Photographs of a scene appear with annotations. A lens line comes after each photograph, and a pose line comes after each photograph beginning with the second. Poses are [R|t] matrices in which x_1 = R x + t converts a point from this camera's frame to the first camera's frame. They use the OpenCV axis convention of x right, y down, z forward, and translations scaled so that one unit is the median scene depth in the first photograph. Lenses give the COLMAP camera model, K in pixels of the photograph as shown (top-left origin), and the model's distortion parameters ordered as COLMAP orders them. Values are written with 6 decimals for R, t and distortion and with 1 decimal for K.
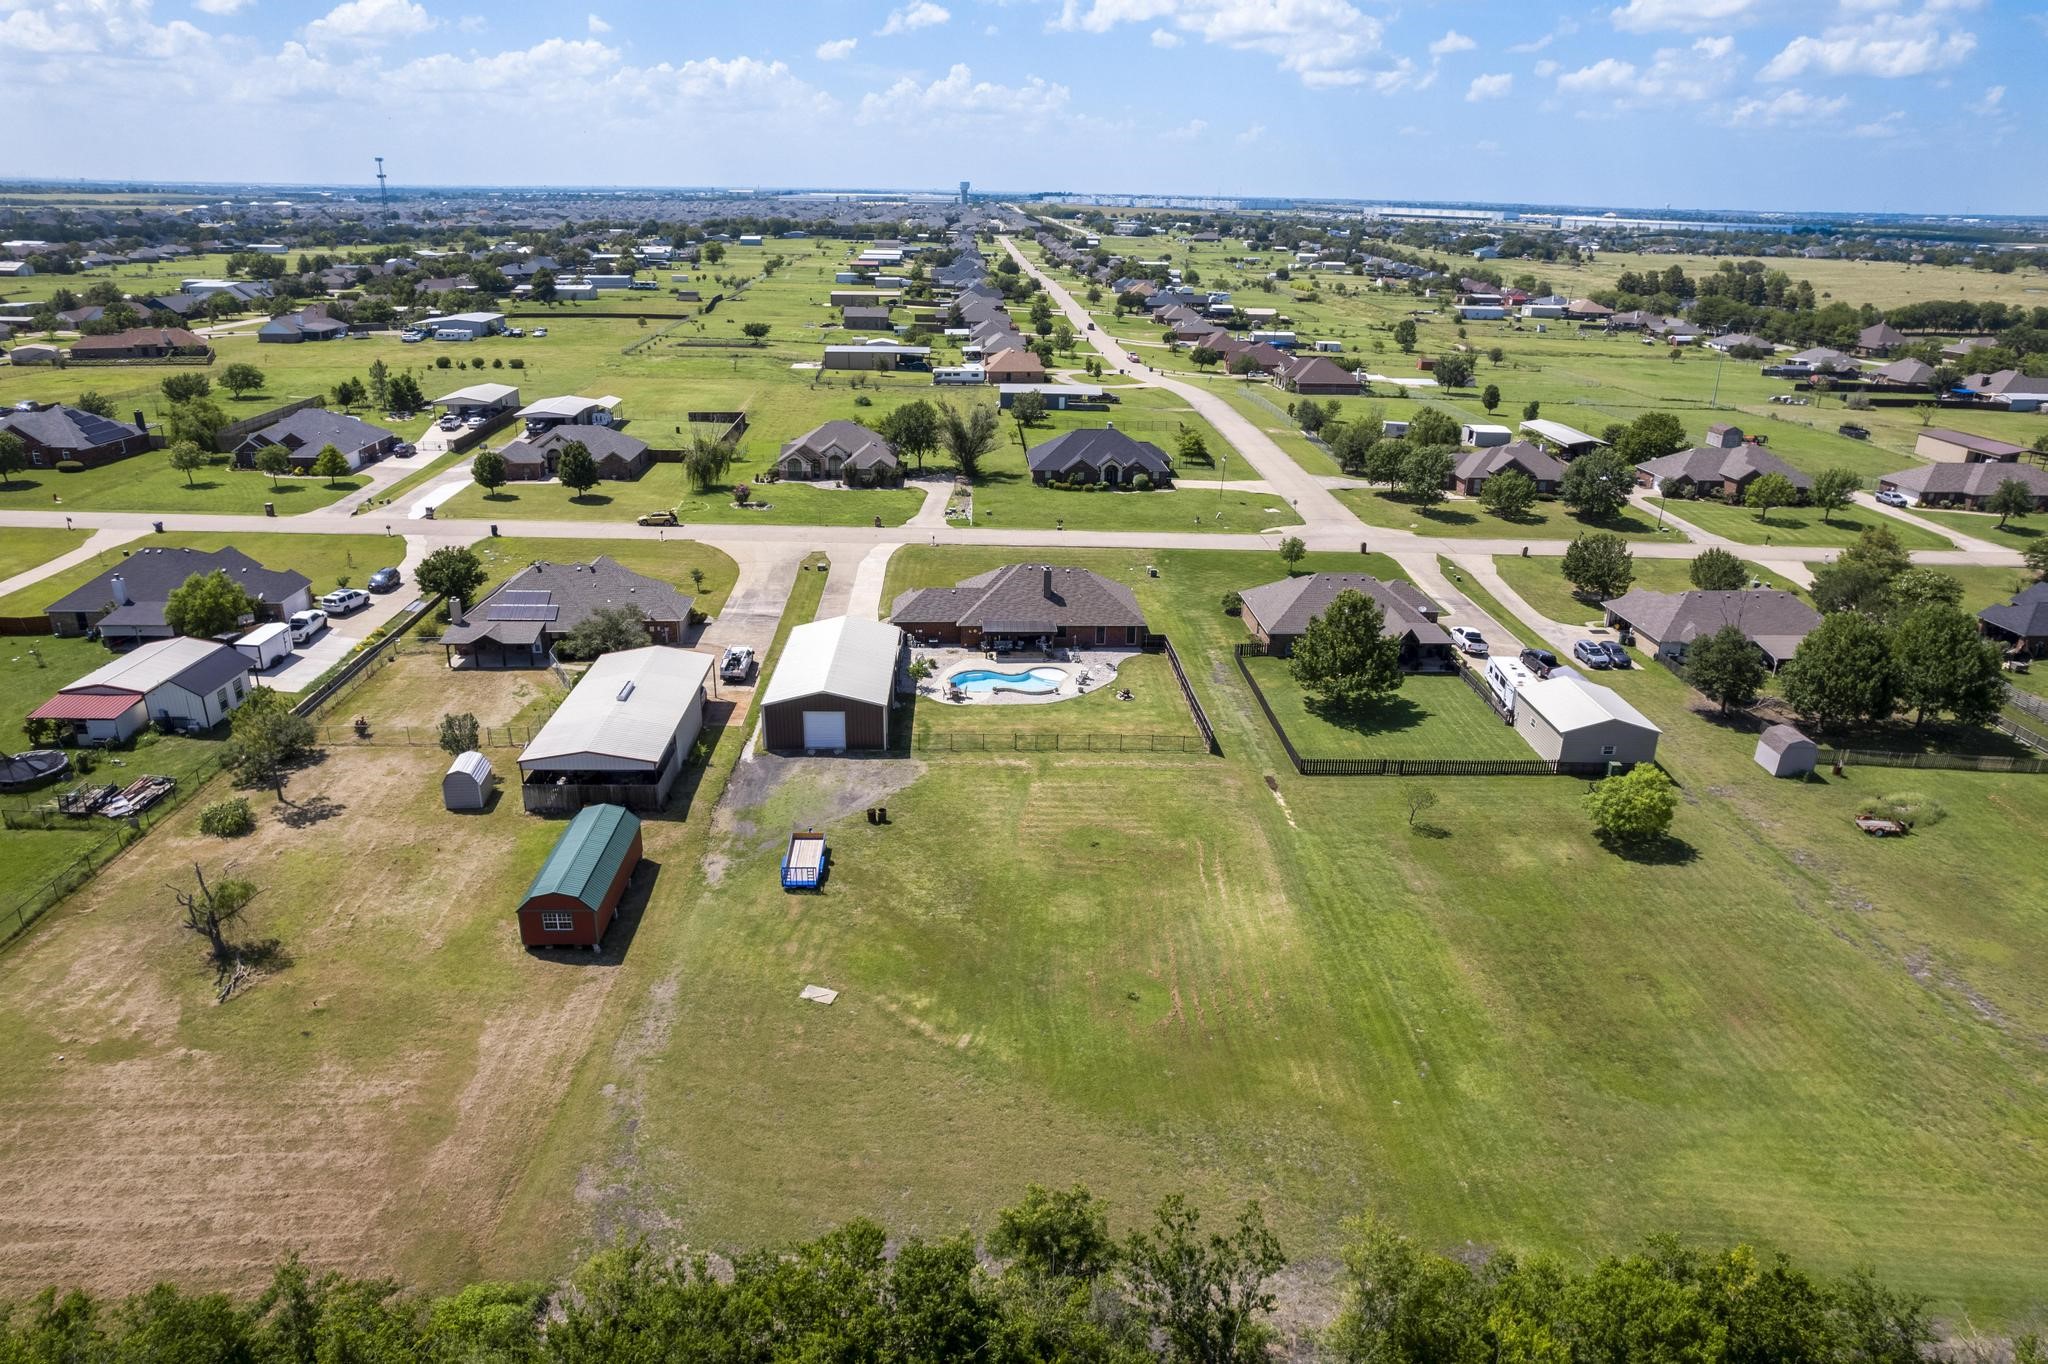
lens RADIAL K [[1308.7, 0, 1024.0], [0, 1308.7, 682.0], [0, 0, 1]] dist [-0.061610, 0.059658]
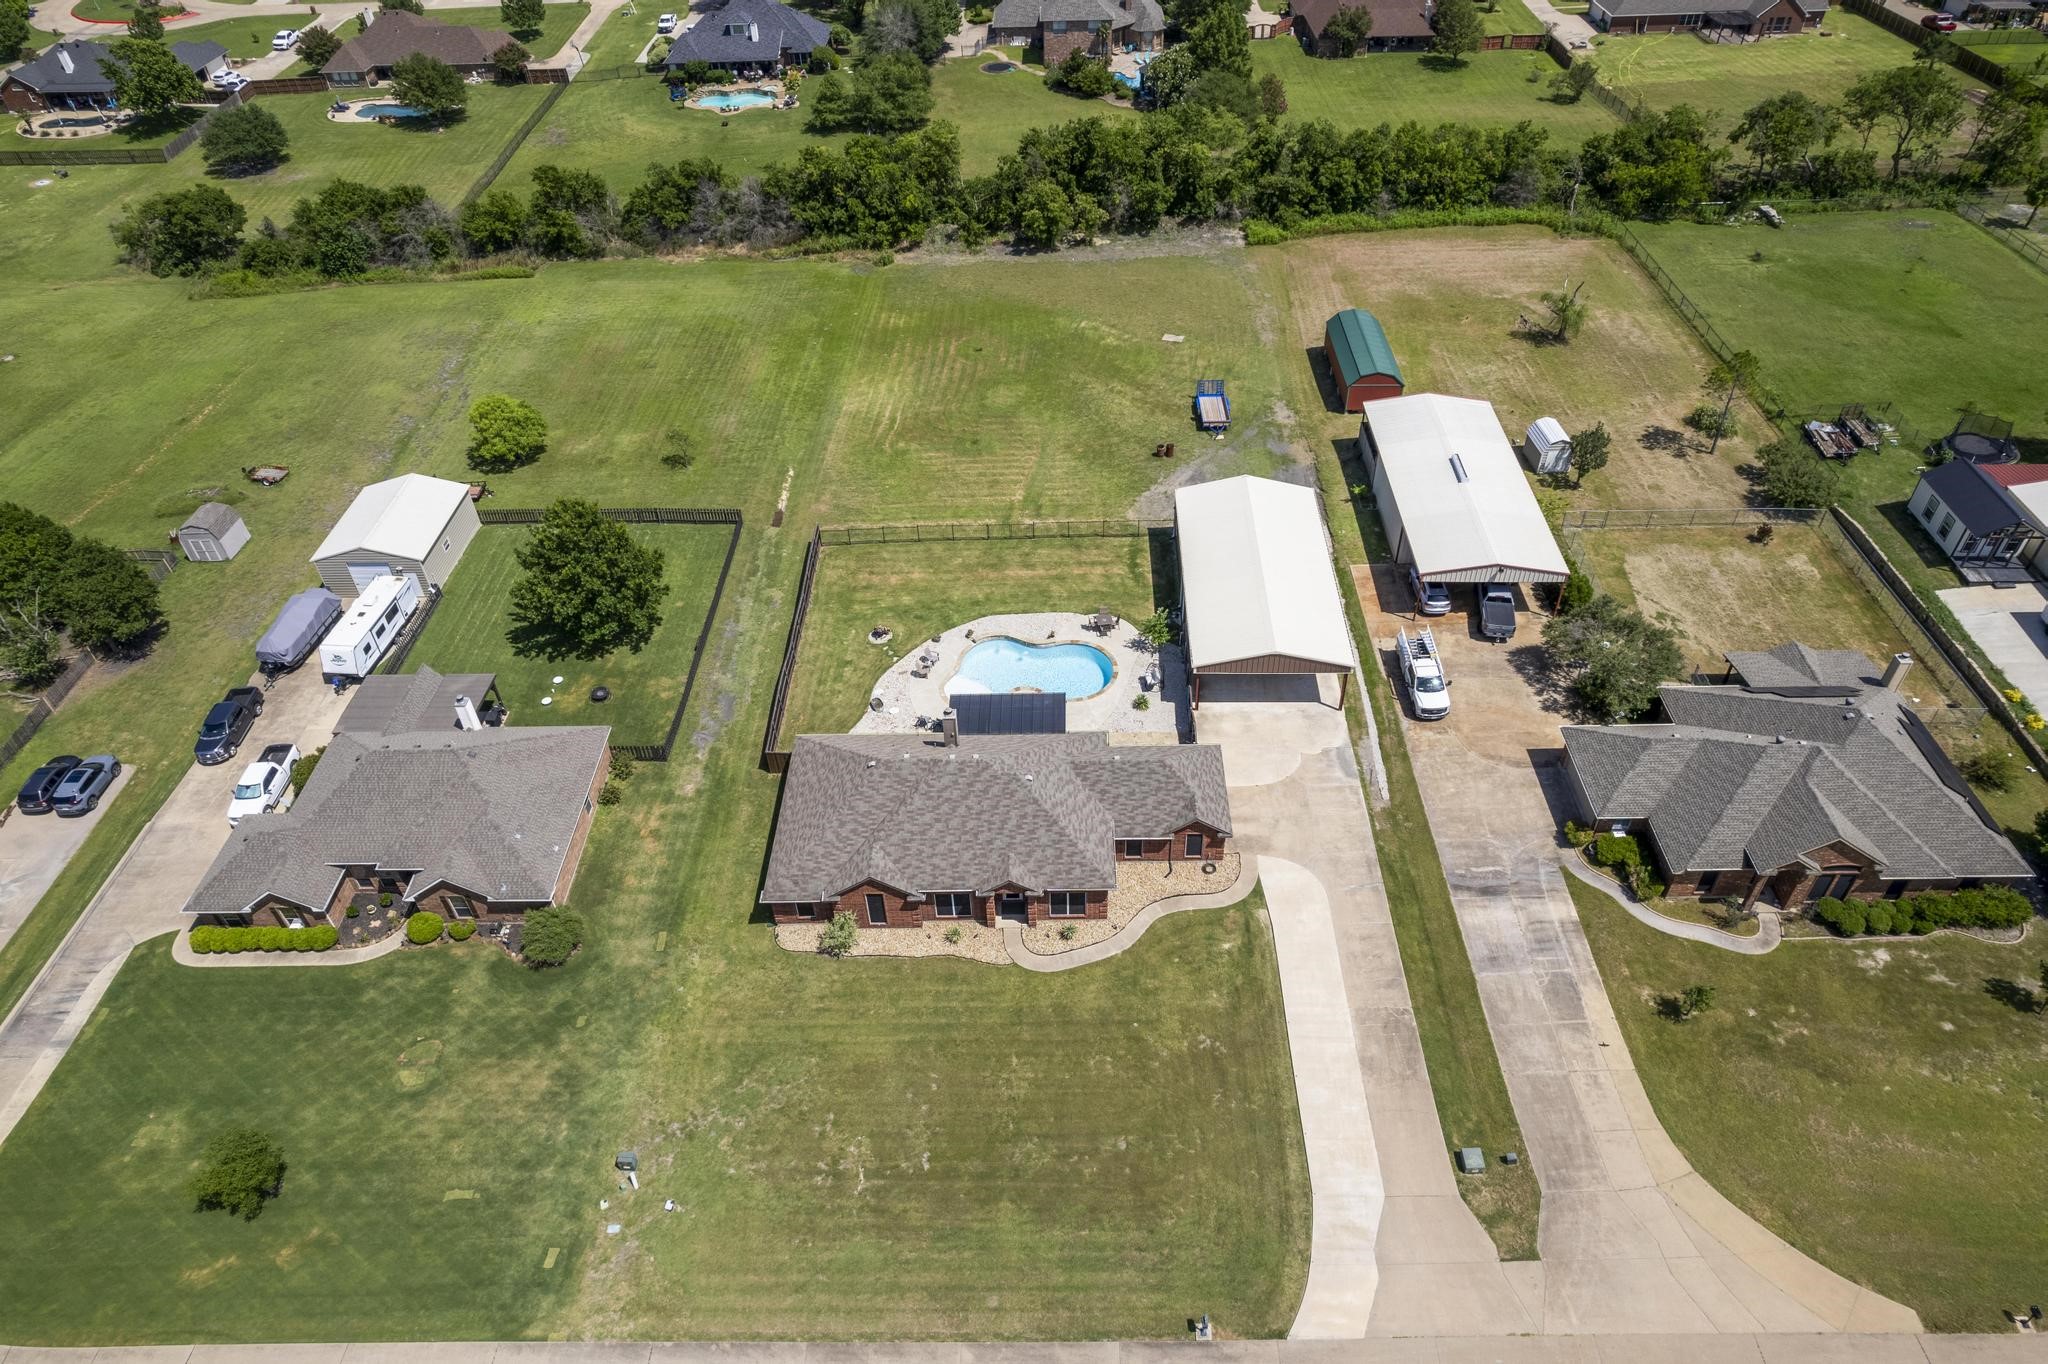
lens RADIAL K [[1309.0, 0, 1031.9], [0, 1309.0, 683.4], [0, 0, 1]] dist [-0.071099, 0.059176]
pose [[-0.998058, -0.031684, 0.053634, -0.048025], [0.032975, 0.461751, 0.886397, -0.593501], [-0.052850, 0.886444, -0.459809, 1.257110]]
